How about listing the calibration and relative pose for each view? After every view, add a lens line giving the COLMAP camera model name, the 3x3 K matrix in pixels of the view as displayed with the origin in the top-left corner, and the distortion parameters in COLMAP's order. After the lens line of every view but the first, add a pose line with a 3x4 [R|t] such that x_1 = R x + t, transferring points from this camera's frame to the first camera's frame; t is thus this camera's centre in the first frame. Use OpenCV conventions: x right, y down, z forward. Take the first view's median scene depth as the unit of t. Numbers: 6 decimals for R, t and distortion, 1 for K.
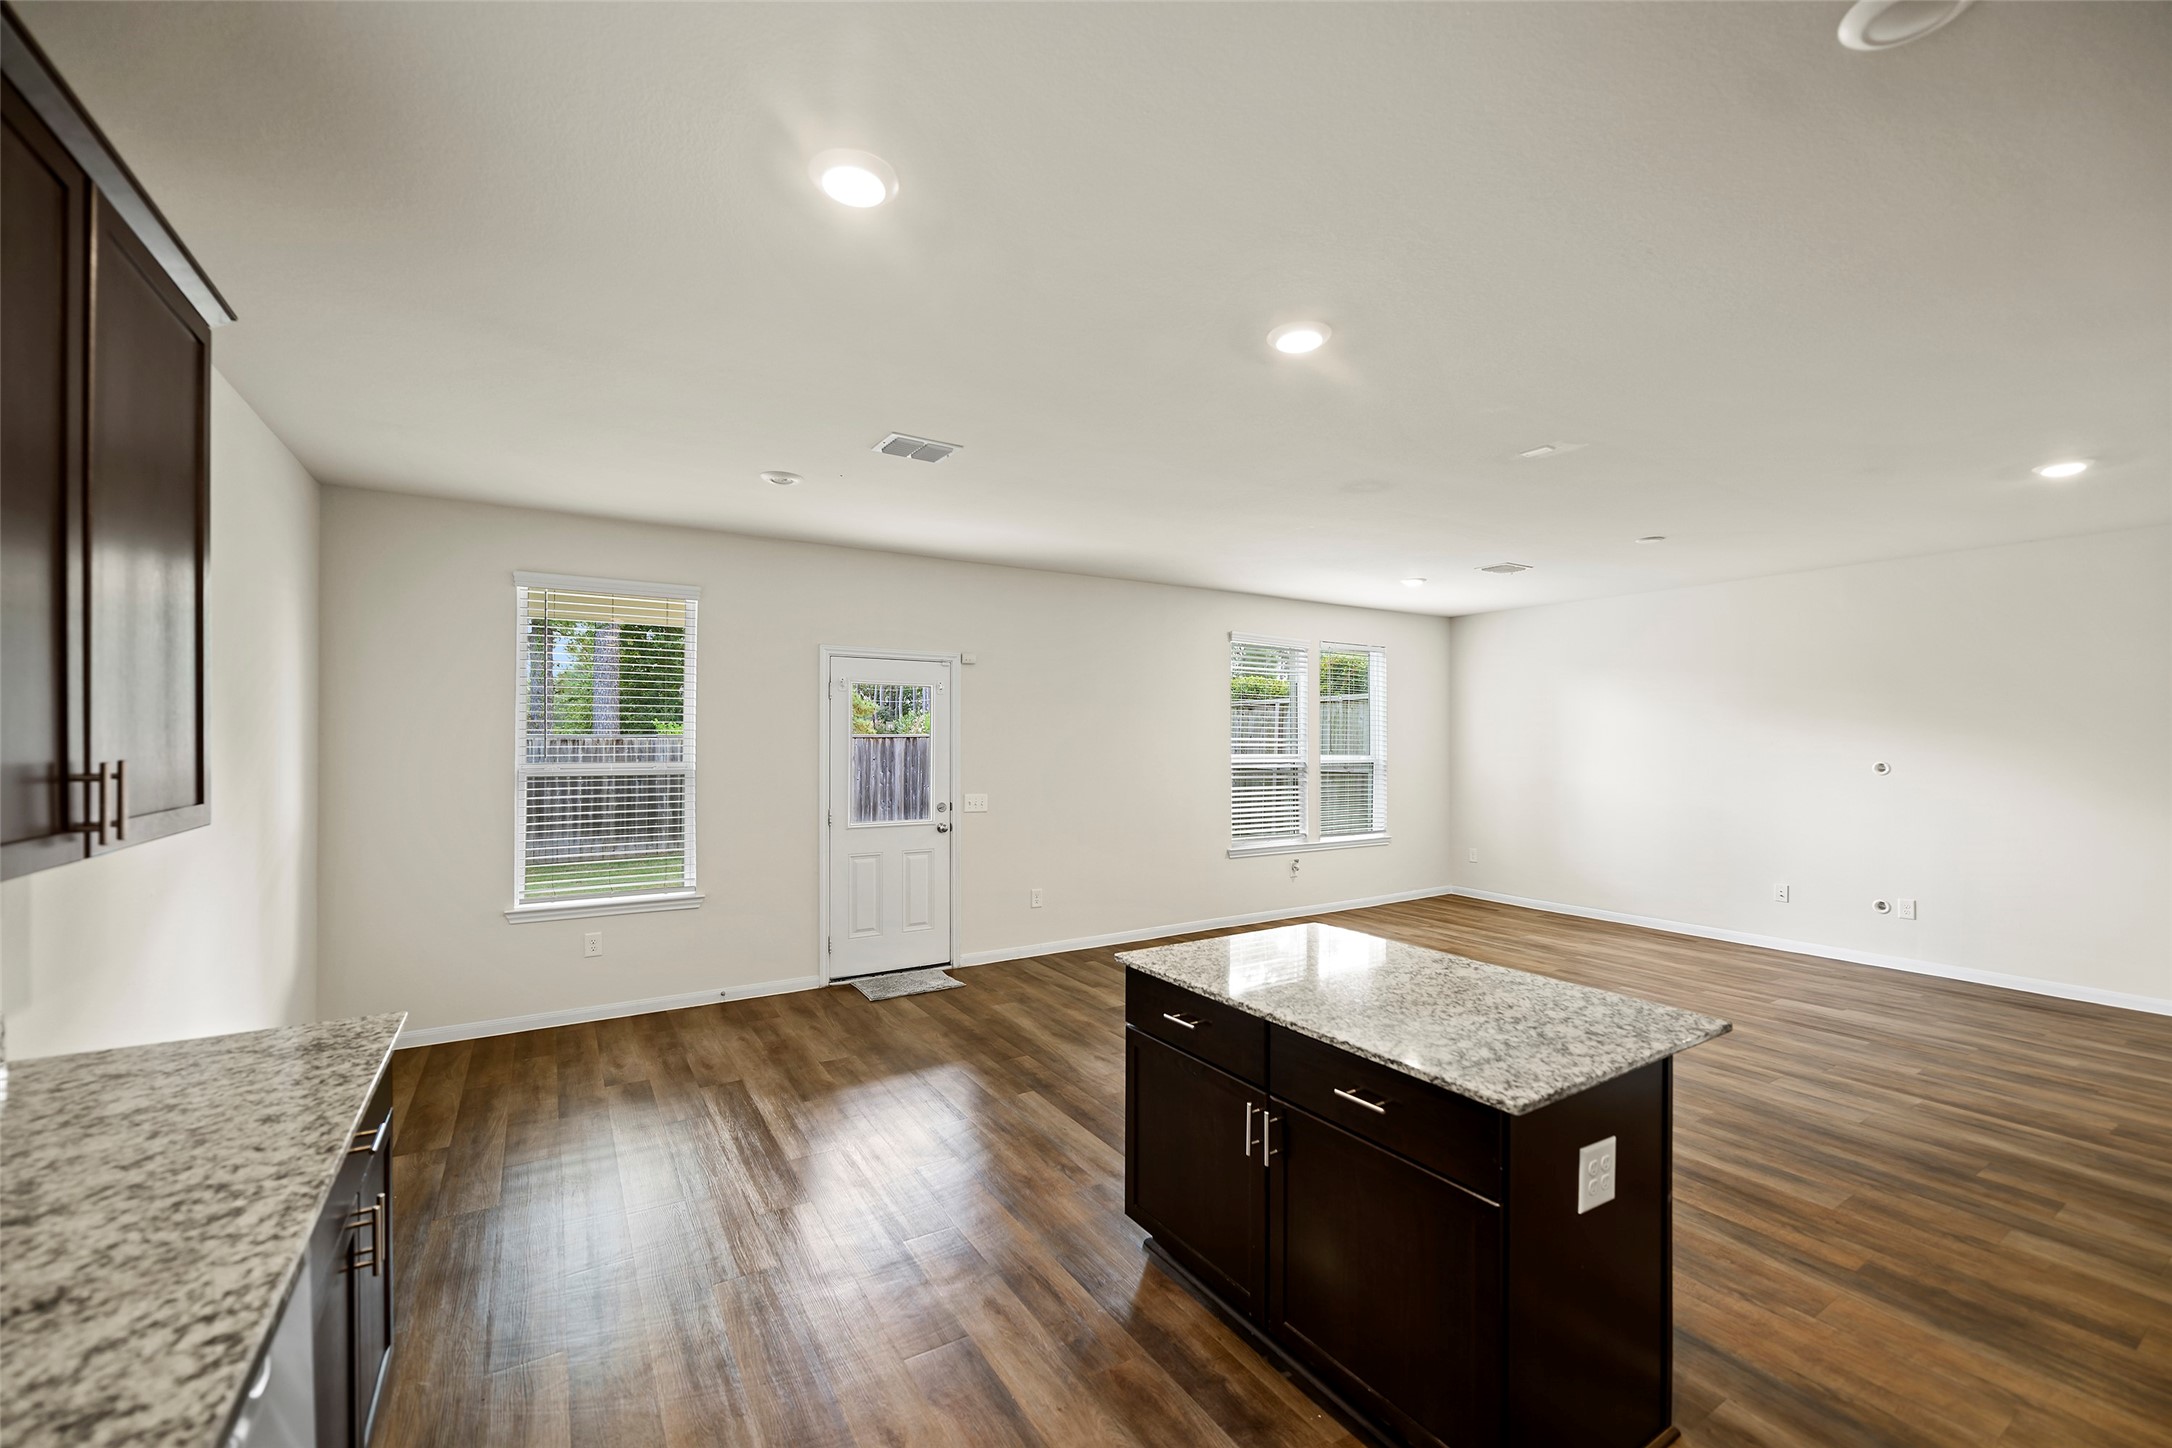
lens RADIAL K [[876.5, 0, 1097.7], [0, 876.5, 733.2], [0, 0, 1]] dist [-0.001906, -0.000068]
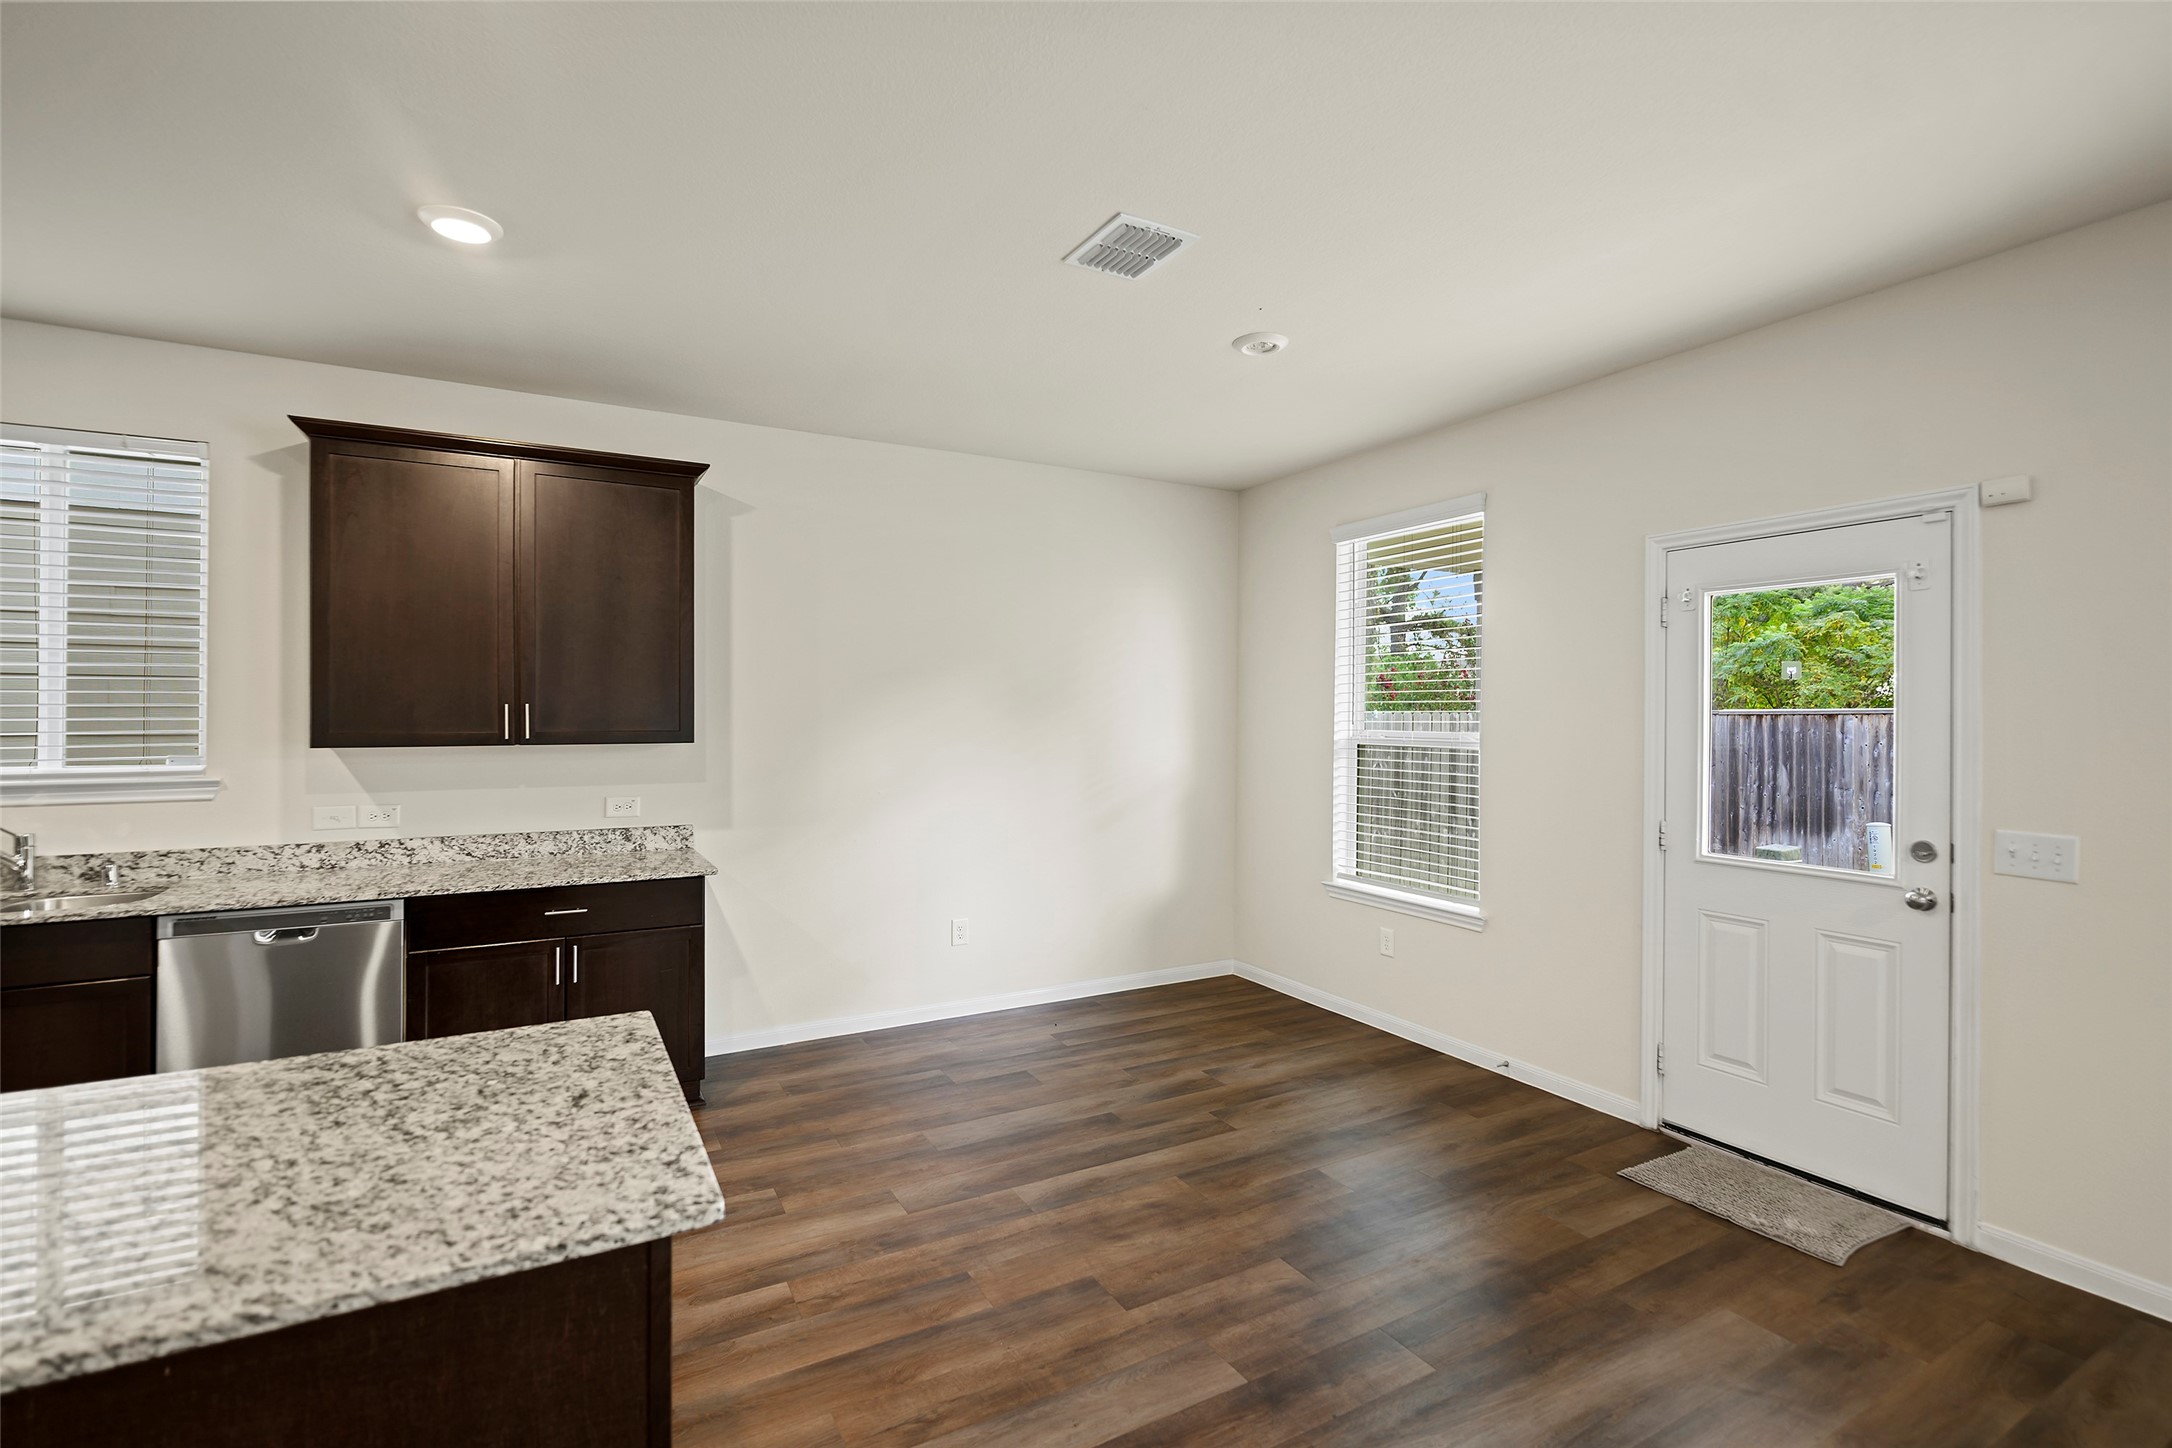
lens RADIAL K [[978.5, 0, 1078.5], [0, 978.5, 717.2], [0, 0, 1]] dist [-0.009495, -0.000762]
pose [[-0.062748, -0.002460, -0.998026, 0.349022], [0.001941, 0.999995, -0.002587, 0.019980], [0.998027, -0.002100, -0.062743, 0.663821]]
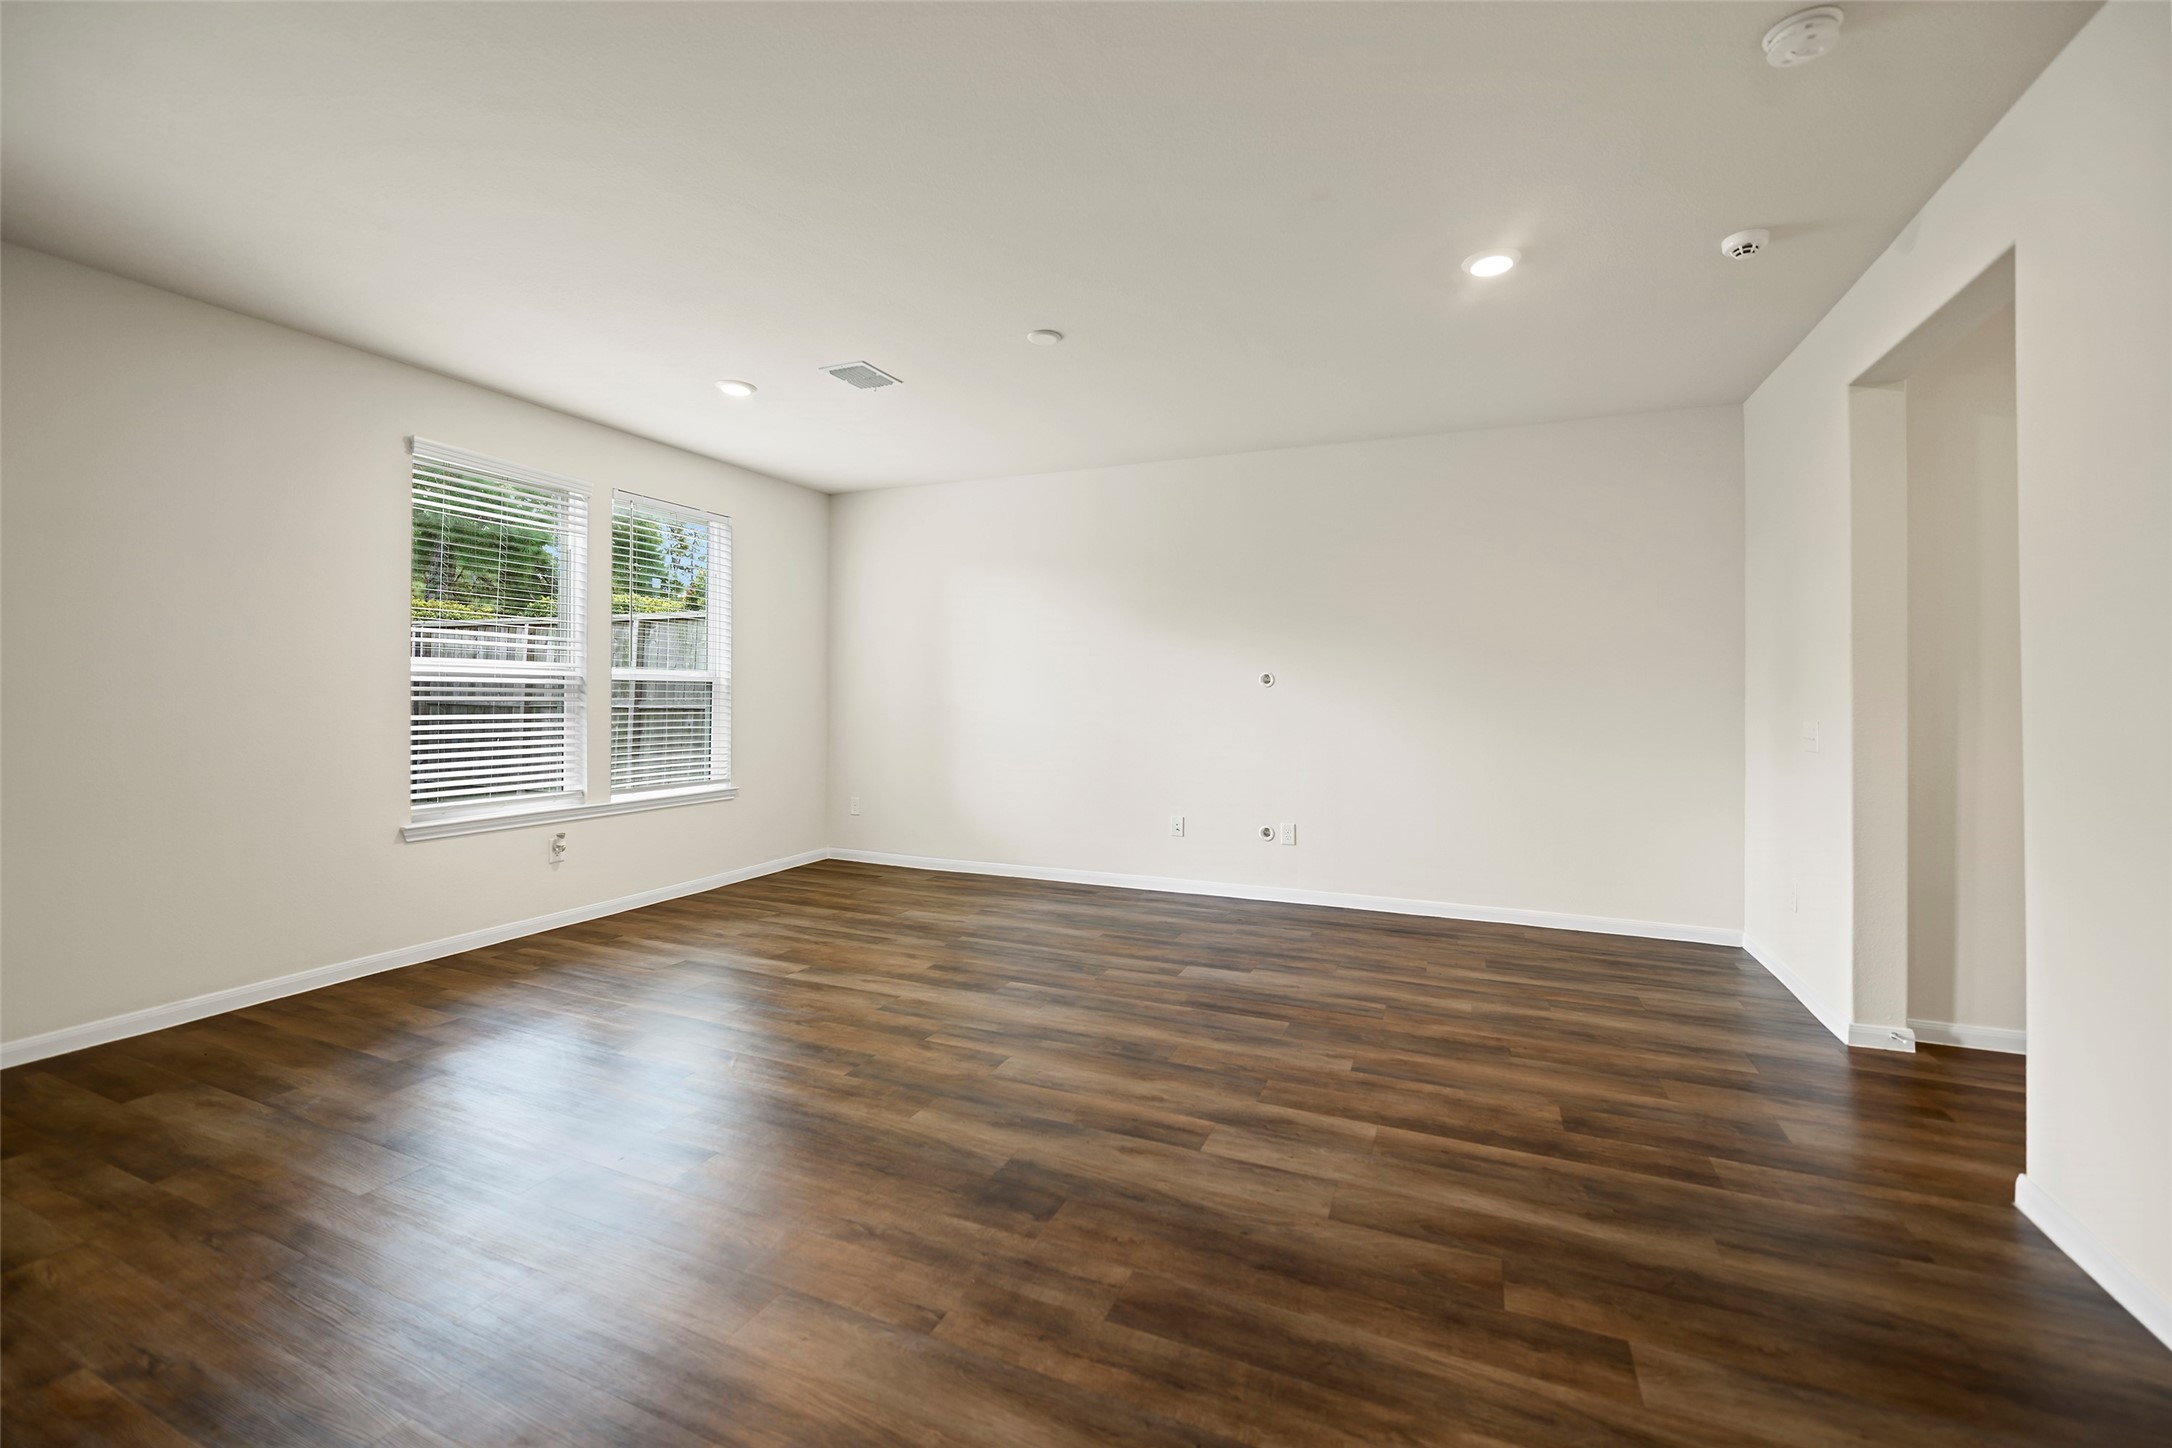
lens RADIAL K [[876.5, 0, 1095.7], [0, 876.5, 690.0], [0, 0, 1]] dist [-0.001906, -0.000068]
pose [[0.822902, 0.006005, 0.568152, 0.256721], [-0.007791, 0.999969, 0.000716, 0.055315], [-0.568130, -0.005015, 0.822923, 0.387575]]
